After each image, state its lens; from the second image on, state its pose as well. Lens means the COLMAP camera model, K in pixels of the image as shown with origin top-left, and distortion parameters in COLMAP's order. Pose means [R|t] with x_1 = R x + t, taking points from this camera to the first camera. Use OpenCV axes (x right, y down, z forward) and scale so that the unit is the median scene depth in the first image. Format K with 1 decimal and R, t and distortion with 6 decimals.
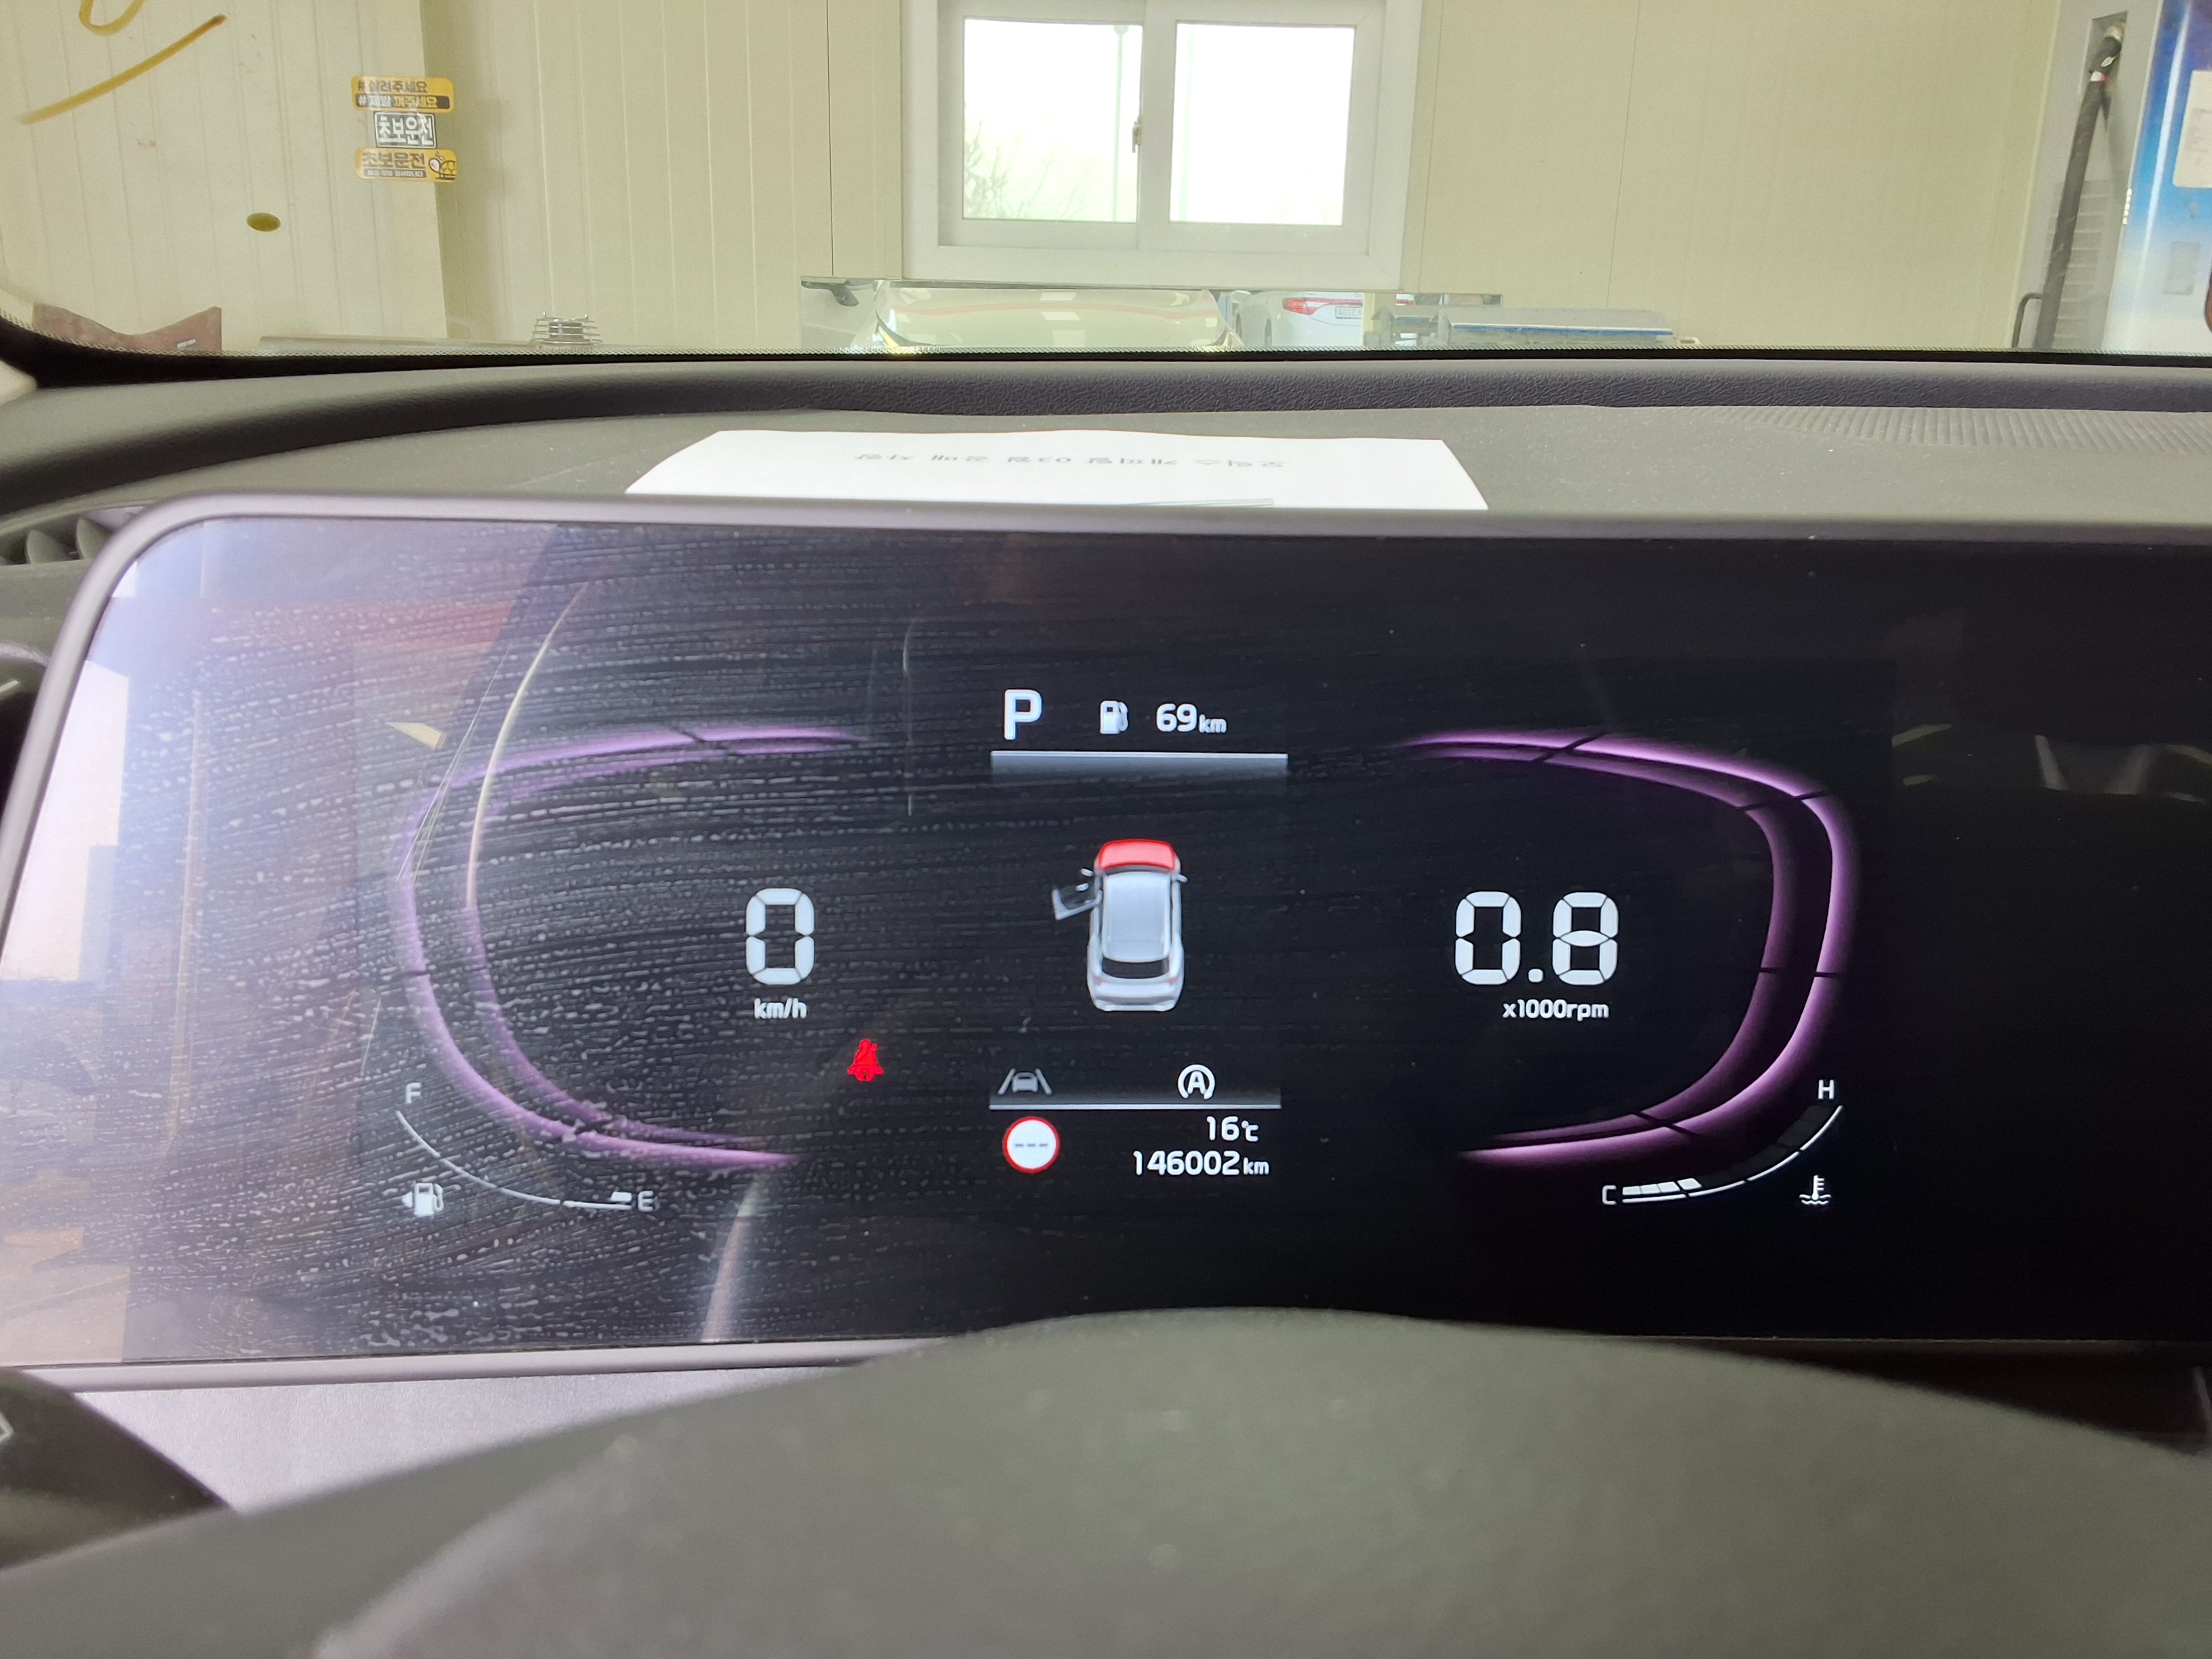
lens RADIAL K [[1801.1, 0, 1068.0], [0, 1801.1, 829.0], [0, 0, 1]] dist [-0.013260, -0.011959]
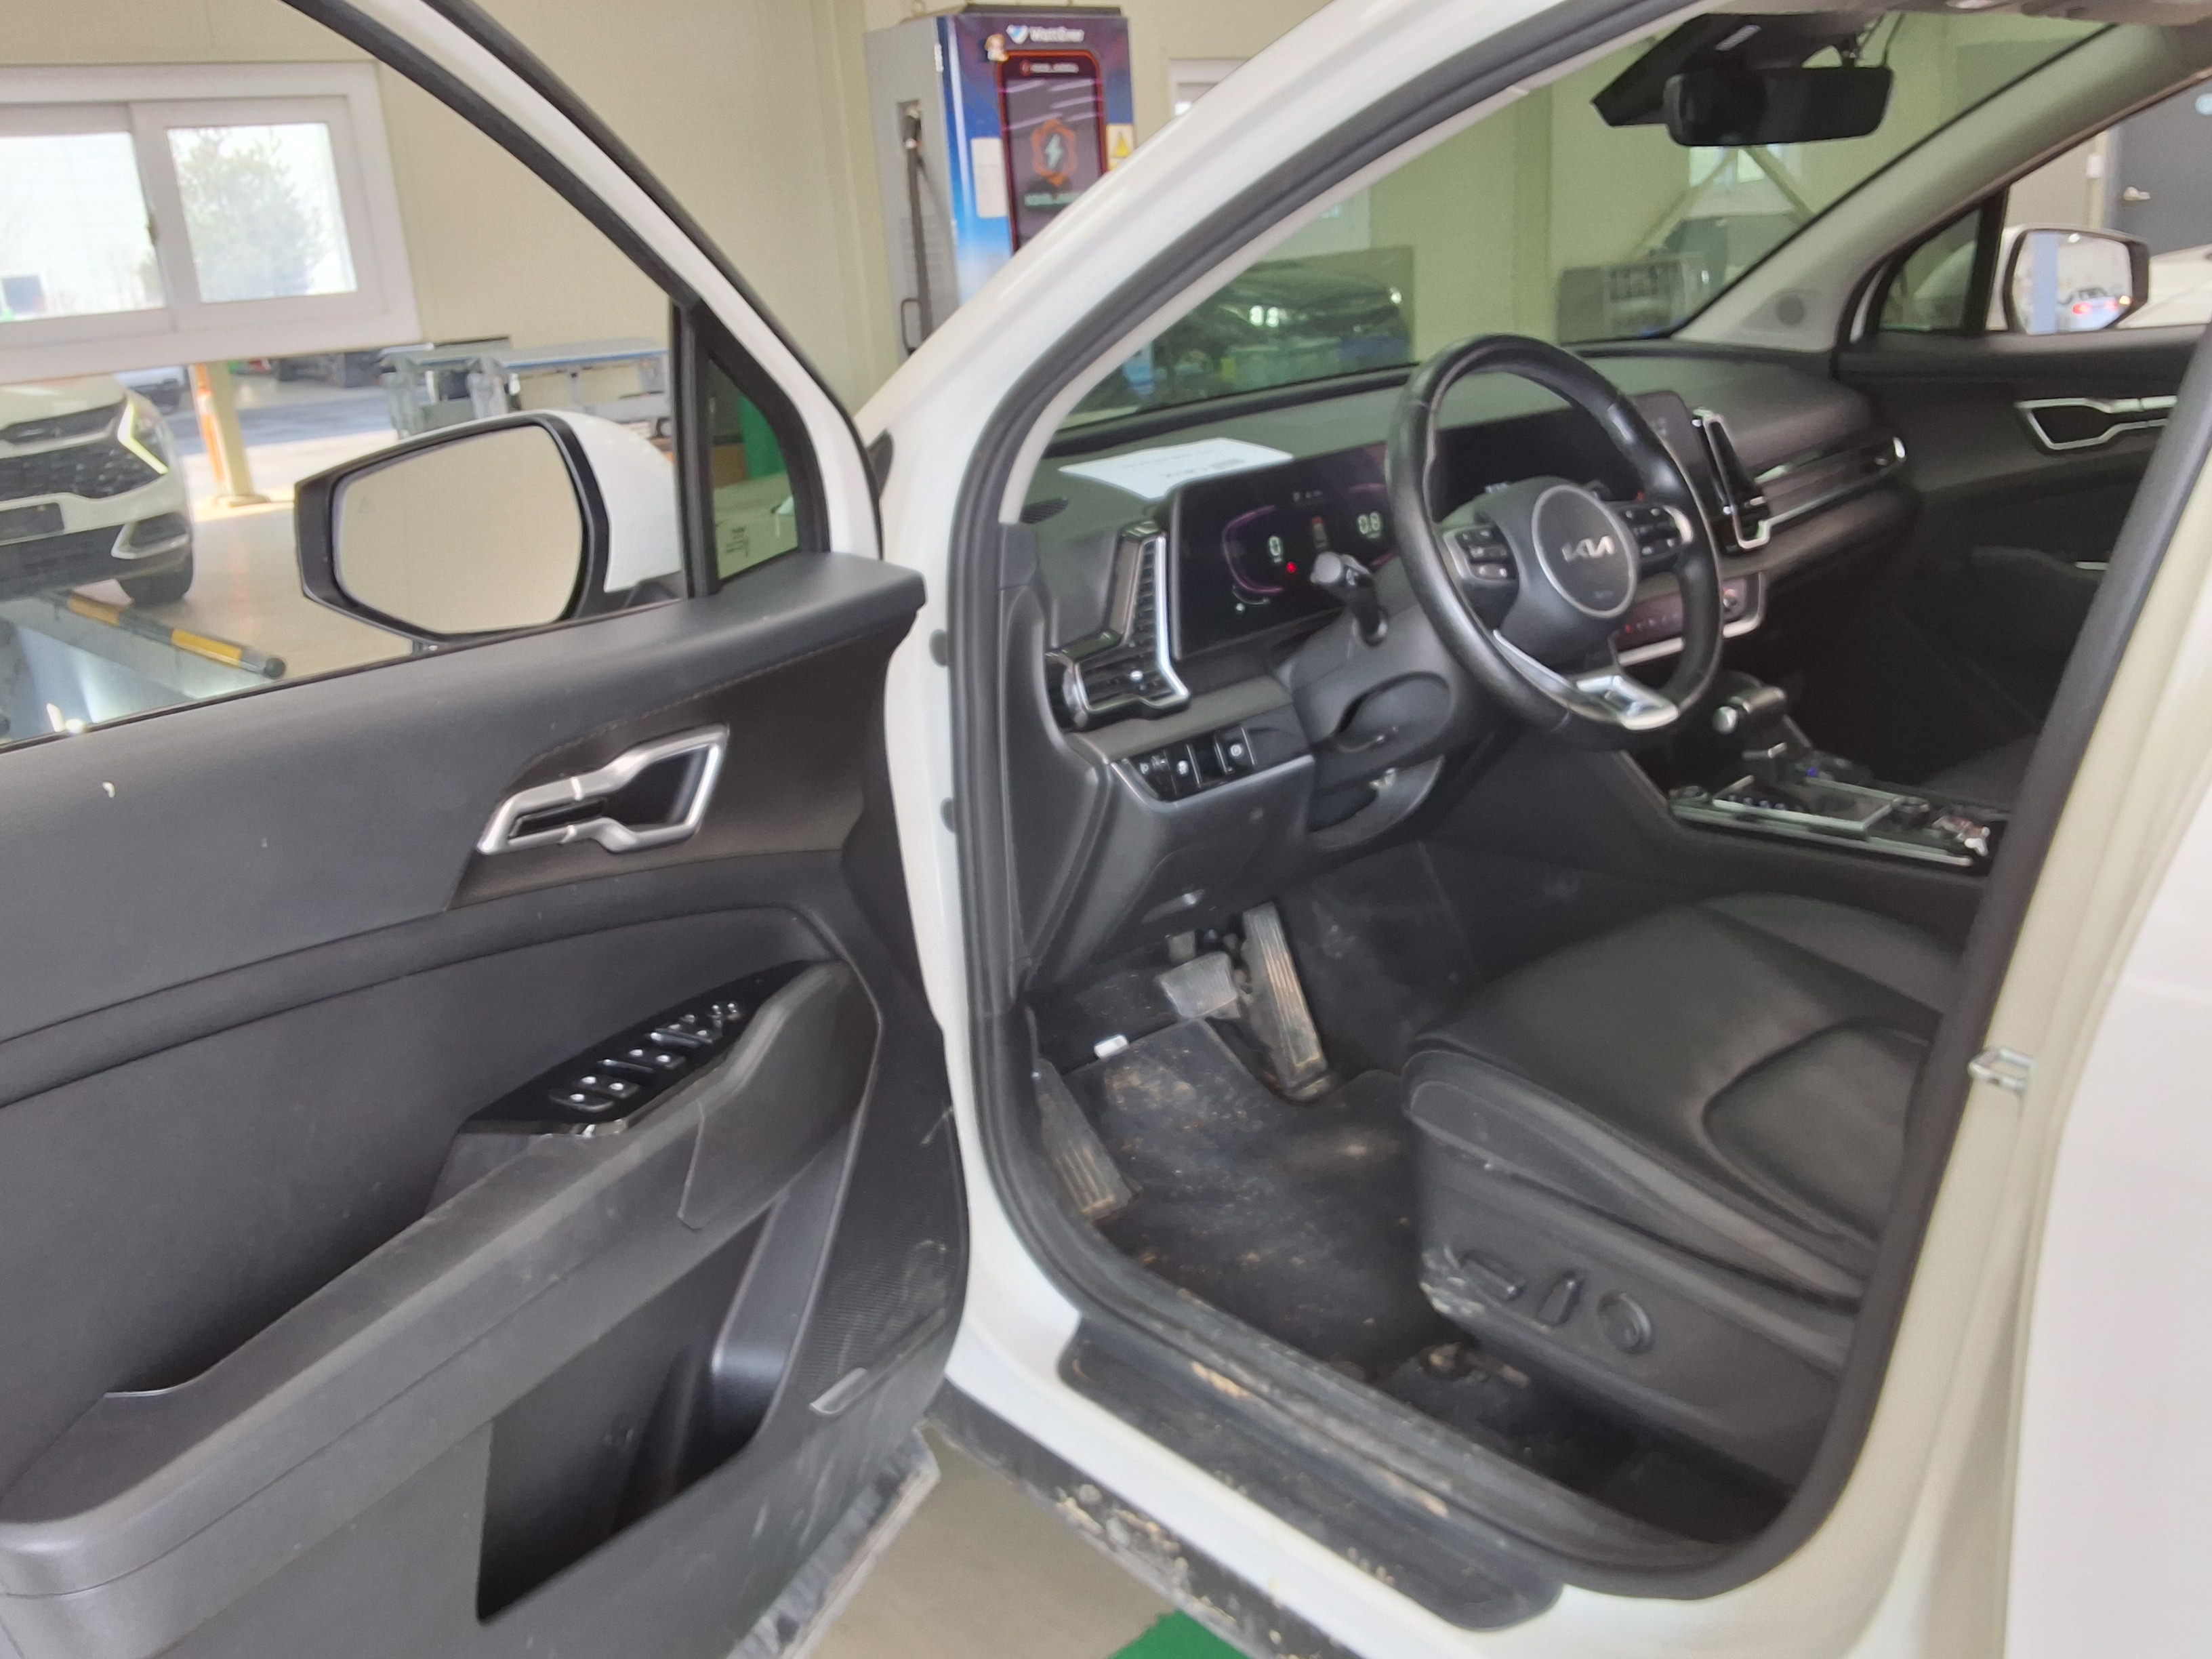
lens RADIAL K [[1771.5, 0, 1106.0], [0, 1771.5, 829.5], [0, 0, 1]] dist [0.104352, -0.179128]
pose [[0.766025, -0.271993, 0.582431, -0.310690], [0.267714, 0.958741, 0.095627, 0.018474], [-0.584410, 0.082672, 0.807236, -0.233087]]
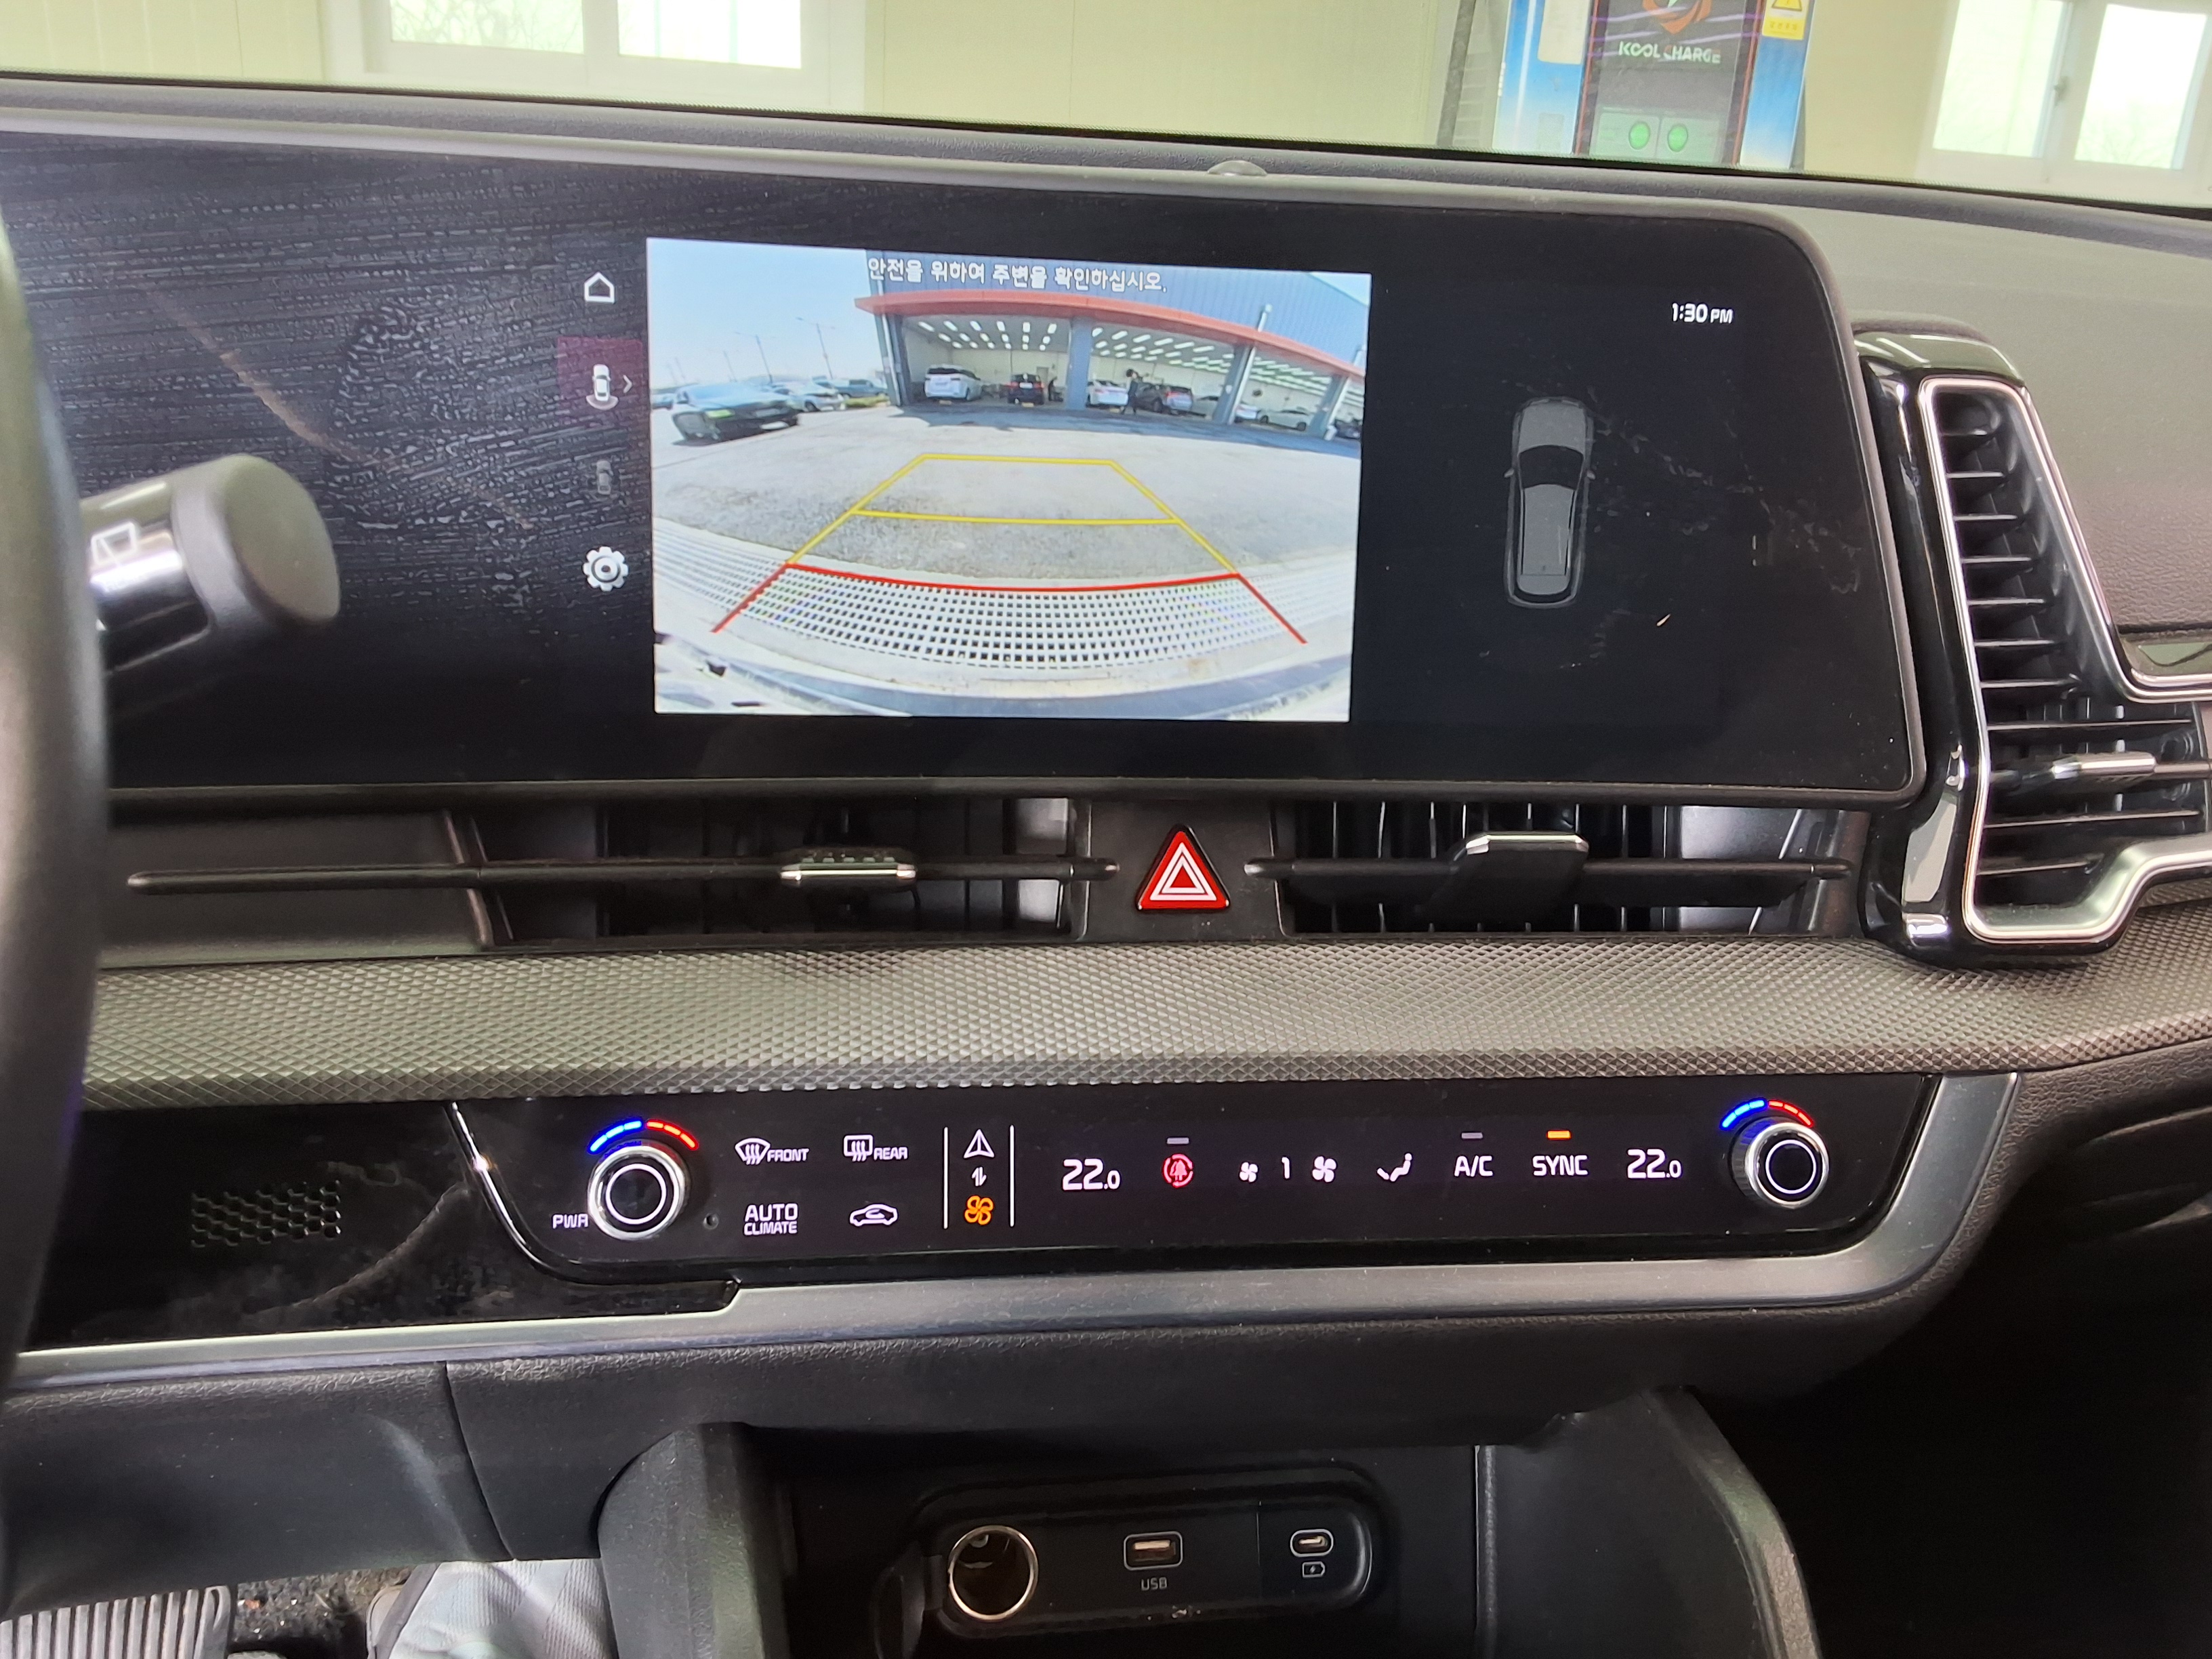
lens RADIAL K [[1771.5, 0, 1106.0], [0, 1771.5, 829.5], [0, 0, 1]] dist [0.104352, -0.179128]
pose [[0.969352, -0.050035, 0.240527, 0.068362], [0.034371, 0.997032, 0.068886, 0.021083], [-0.243260, -0.058508, 0.968195, -0.033576]]
